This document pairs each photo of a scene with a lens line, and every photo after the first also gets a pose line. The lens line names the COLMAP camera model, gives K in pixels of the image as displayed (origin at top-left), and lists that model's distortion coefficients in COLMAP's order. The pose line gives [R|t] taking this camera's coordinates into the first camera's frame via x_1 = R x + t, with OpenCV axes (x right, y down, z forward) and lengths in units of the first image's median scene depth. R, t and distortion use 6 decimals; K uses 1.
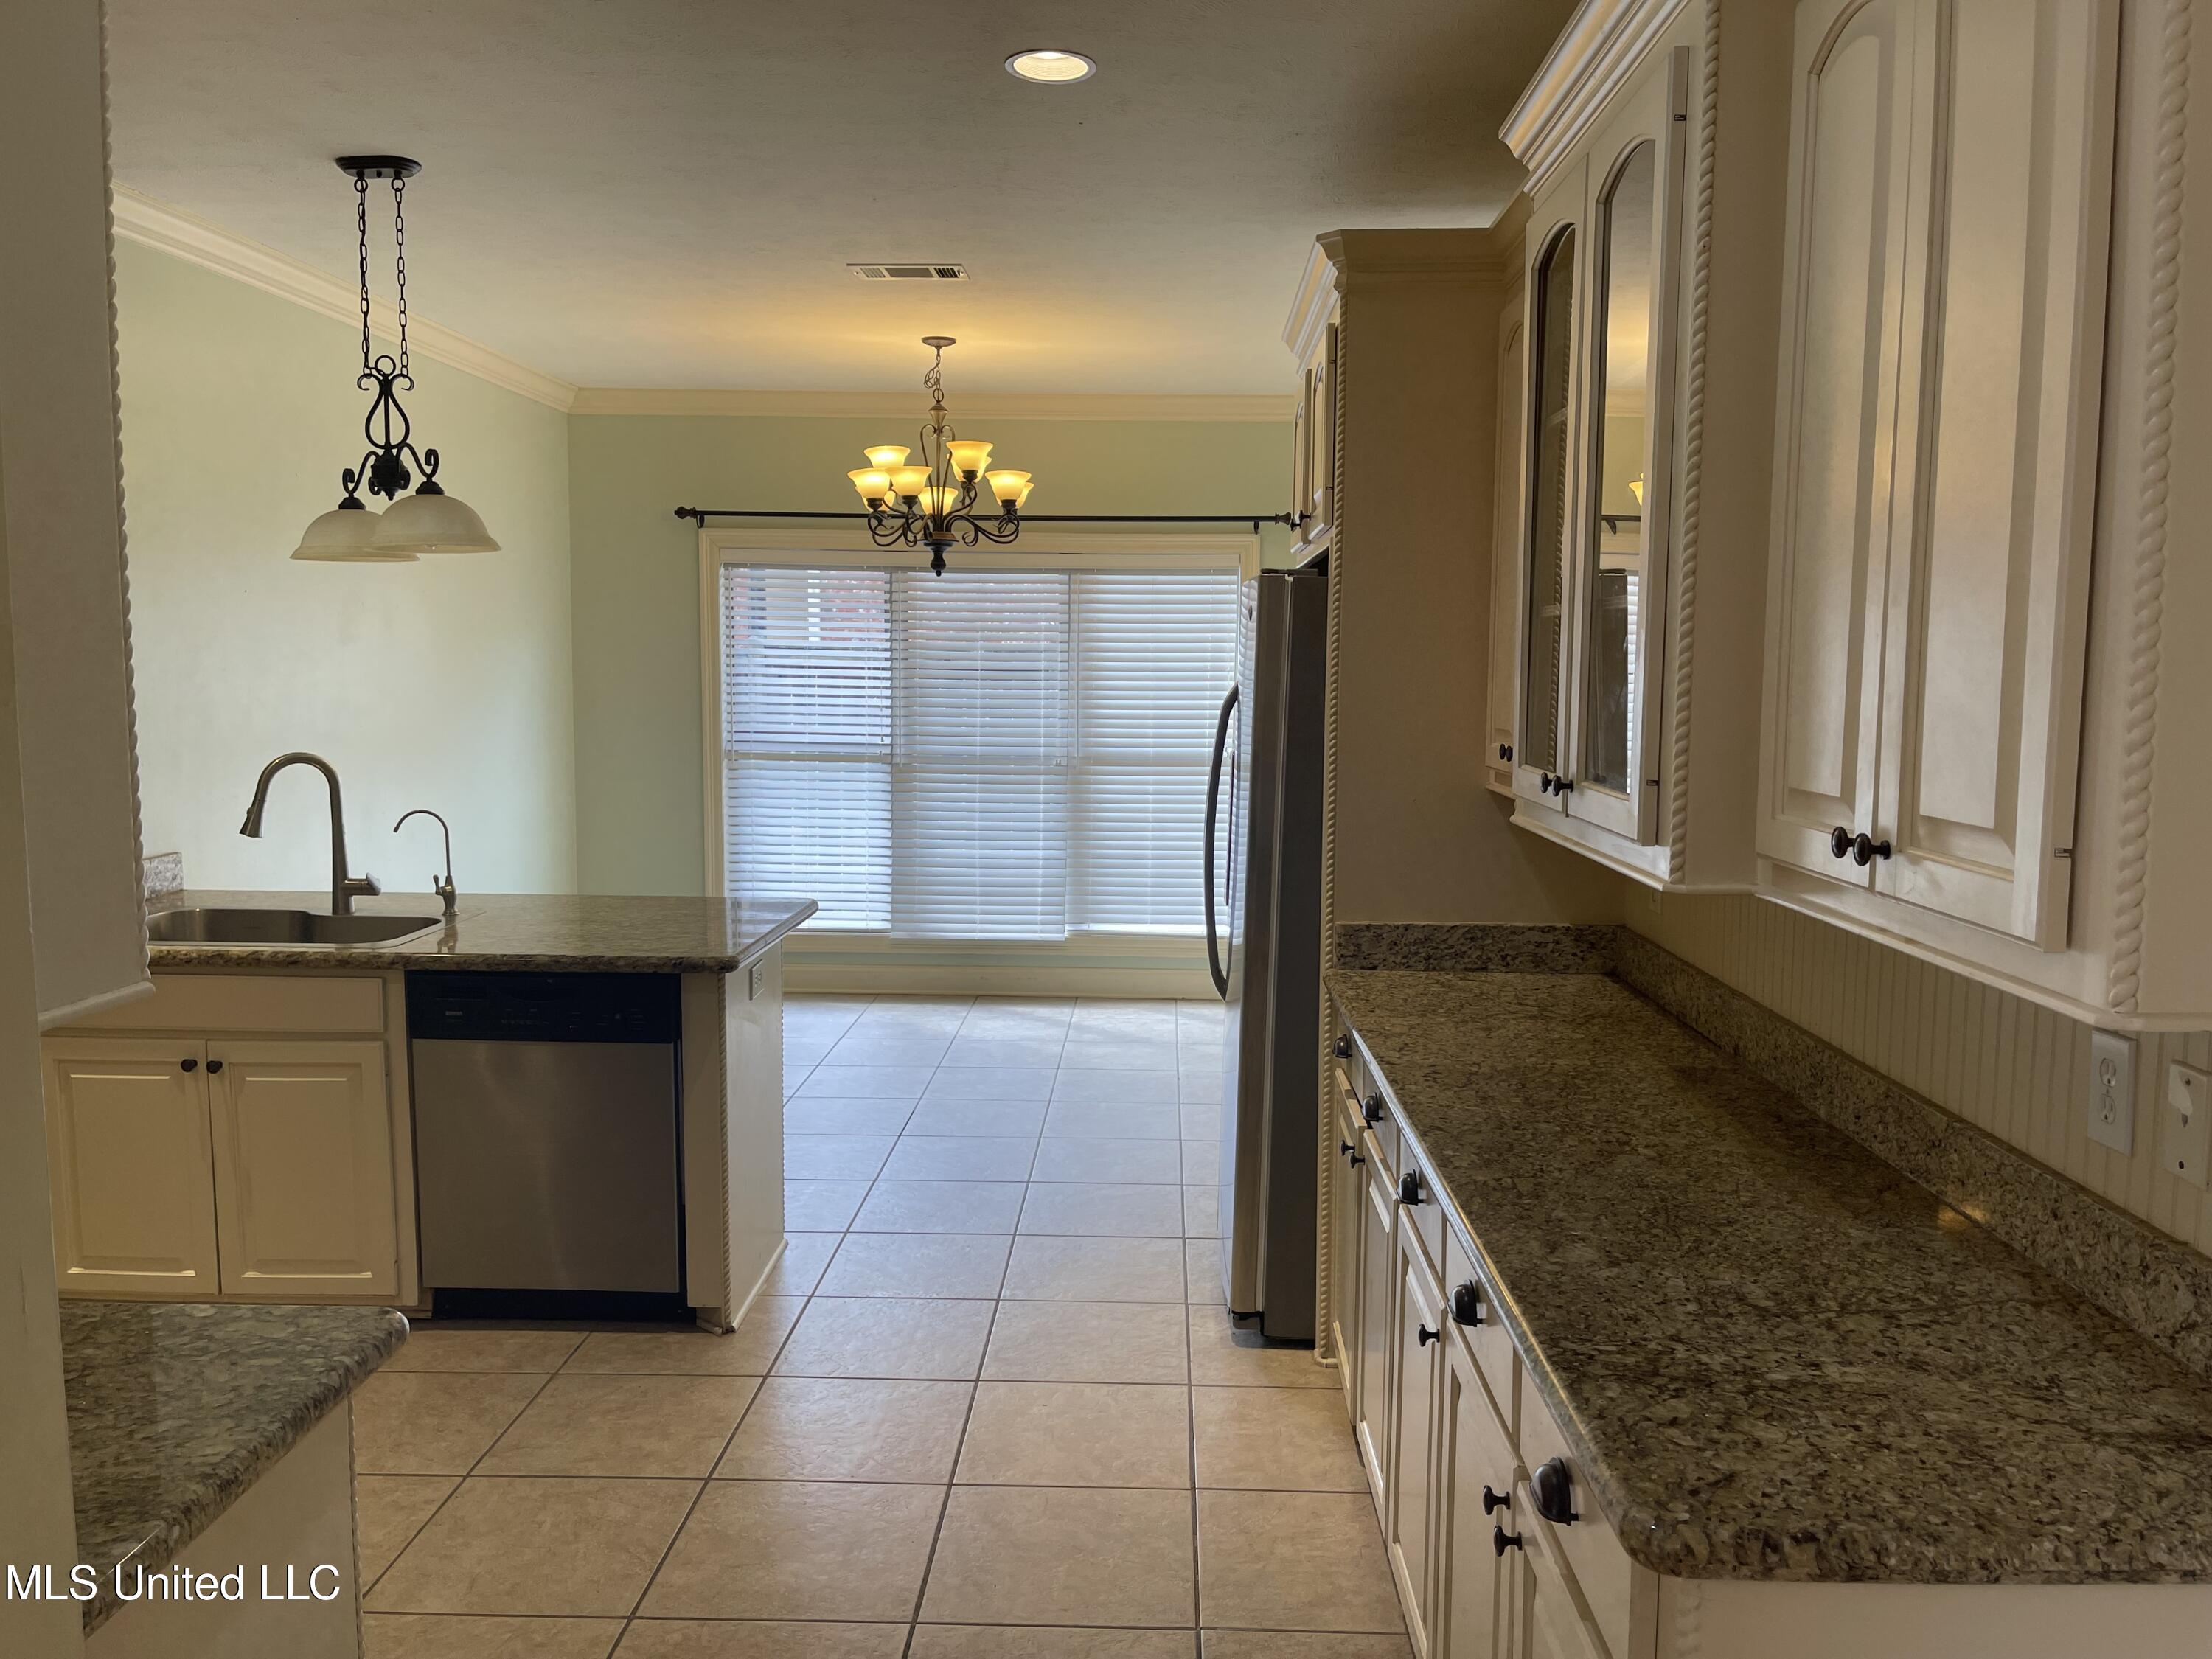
lens RADIAL K [[1726.5, 0, 1103.8], [0, 1726.5, 832.6], [0, 0, 1]] dist [0.068846, -0.068563]
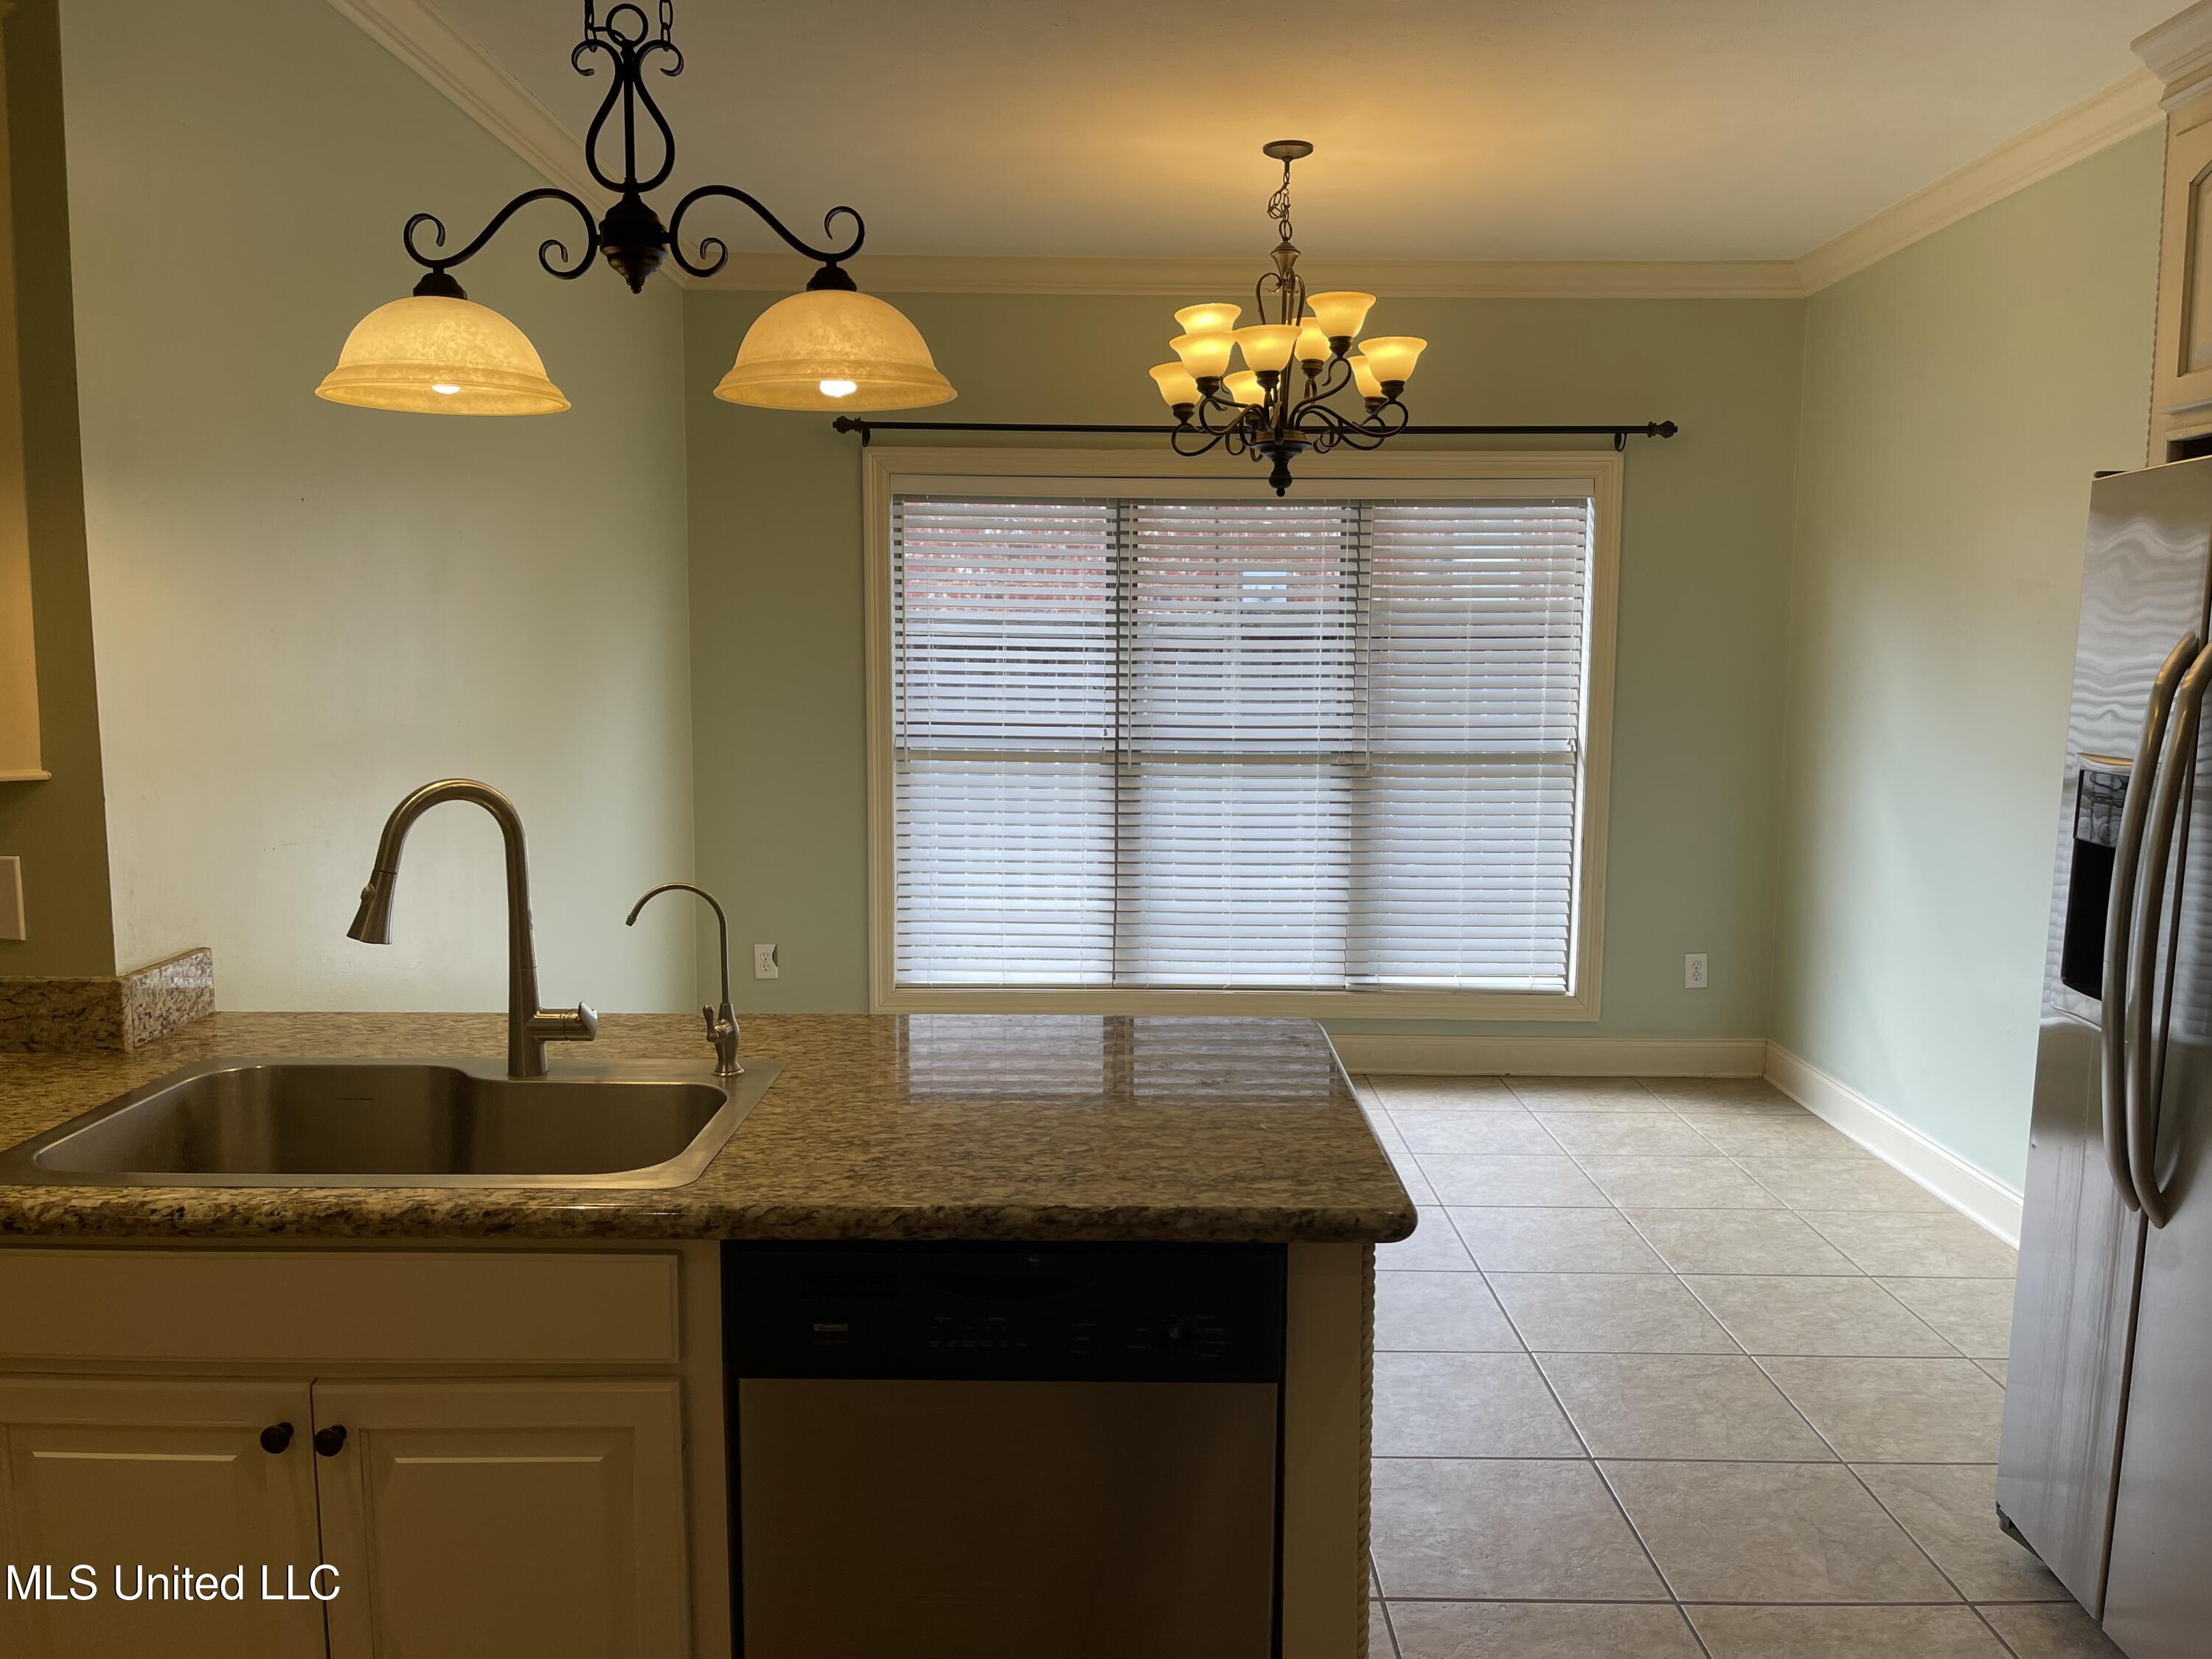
lens RADIAL K [[1726.5, 0, 1101.7], [0, 1726.5, 834.5], [0, 0, 1]] dist [0.068846, -0.068563]
pose [[0.999517, -0.007759, 0.030085, -0.191870], [0.007394, 0.999898, 0.012239, -0.023351], [-0.030176, -0.012011, 0.999472, 0.318650]]
